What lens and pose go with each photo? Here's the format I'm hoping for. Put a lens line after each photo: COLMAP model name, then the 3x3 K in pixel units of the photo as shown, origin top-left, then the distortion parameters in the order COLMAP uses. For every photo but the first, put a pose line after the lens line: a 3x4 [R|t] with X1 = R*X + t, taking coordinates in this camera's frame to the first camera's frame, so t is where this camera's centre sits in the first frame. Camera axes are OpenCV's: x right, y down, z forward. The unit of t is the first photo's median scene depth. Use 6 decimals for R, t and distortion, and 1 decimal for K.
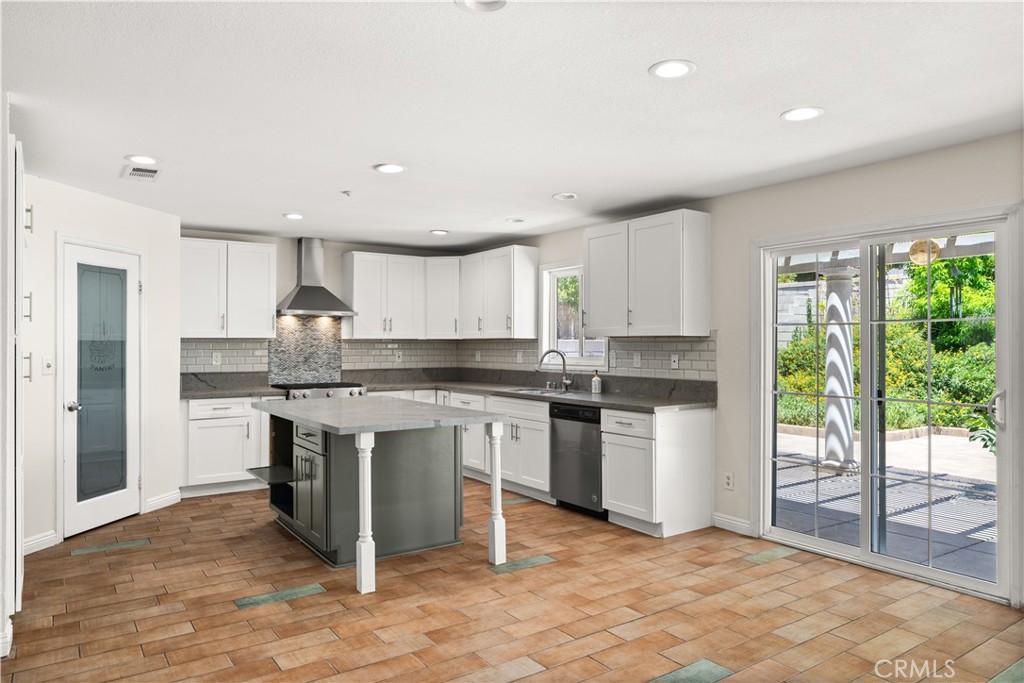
lens RADIAL K [[669.5, 0, 511.2], [0, 669.5, 345.0], [0, 0, 1]] dist [-0.003544, -0.000584]
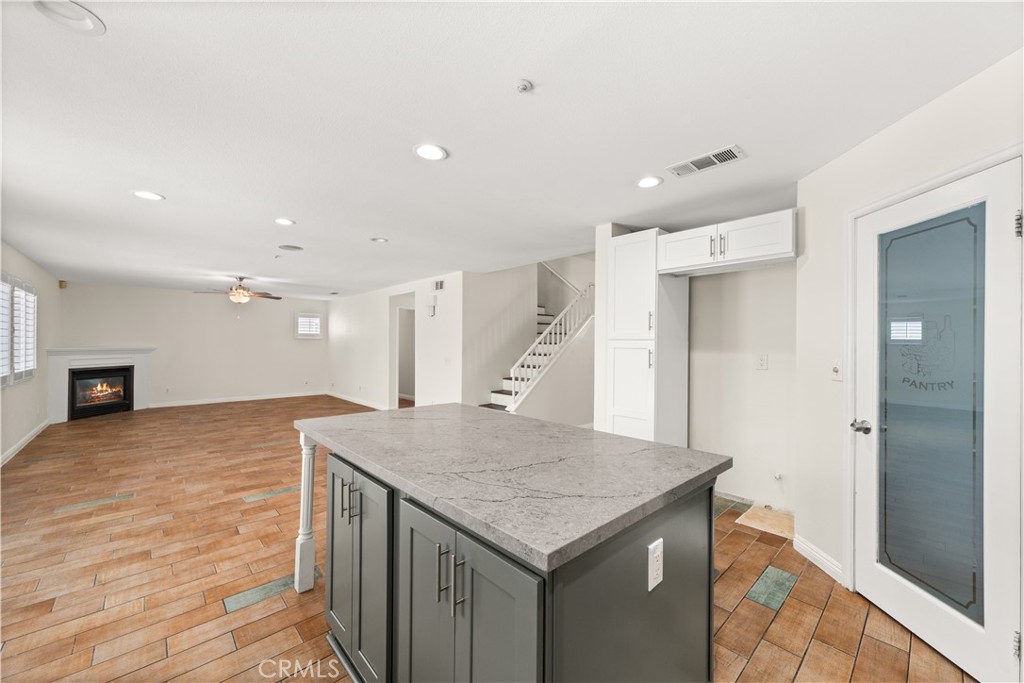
lens RADIAL K [[397.1, 0, 513.2], [0, 397.1, 342.3], [0, 0, 1]] dist [0.000113, -0.000002]
pose [[-0.989175, -0.007075, -0.146572, -0.245999], [-0.006120, 0.999957, -0.006968, 0.000782], [0.146615, -0.005995, -0.989175, 1.787316]]
